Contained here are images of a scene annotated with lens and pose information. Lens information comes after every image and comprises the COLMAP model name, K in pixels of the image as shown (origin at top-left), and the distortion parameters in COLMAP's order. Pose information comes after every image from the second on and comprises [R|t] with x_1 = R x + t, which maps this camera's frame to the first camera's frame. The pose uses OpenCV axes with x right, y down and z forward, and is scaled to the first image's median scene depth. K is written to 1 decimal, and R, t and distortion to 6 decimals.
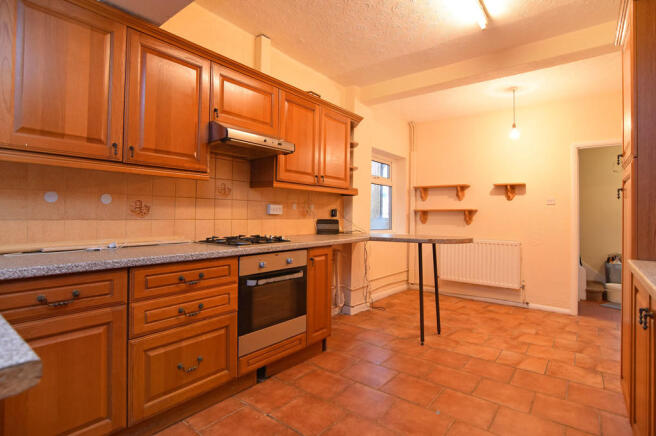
lens RADIAL K [[329.9, 0, 327.7], [0, 329.9, 211.1], [0, 0, 1]] dist [0.000504, 0.000334]
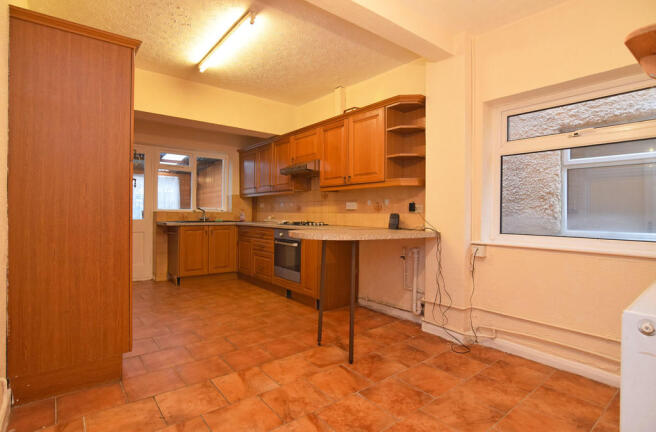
lens RADIAL K [[333.5, 0, 328.0], [0, 333.5, 216.0], [0, 0, 1]] dist [-0.001584, -0.000492]
pose [[-0.234937, -0.012498, -0.971930, 1.246378], [0.000419, 0.999916, -0.012959, 0.056730], [0.972011, -0.003452, -0.234912, 1.298639]]
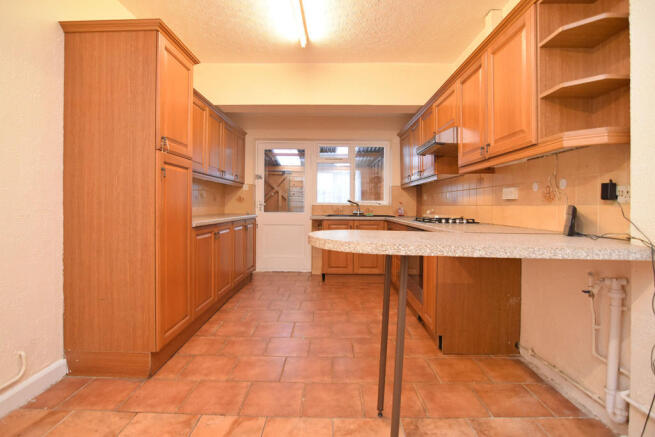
lens RADIAL K [[334.0, 0, 326.1], [0, 334.0, 207.2], [0, 0, 1]] dist [-0.015984, 0.000304]
pose [[-0.799681, -0.022062, -0.600020, 0.750470], [-0.013719, 0.999735, -0.018475, 0.053889], [0.600269, -0.006542, -0.799772, 1.471900]]
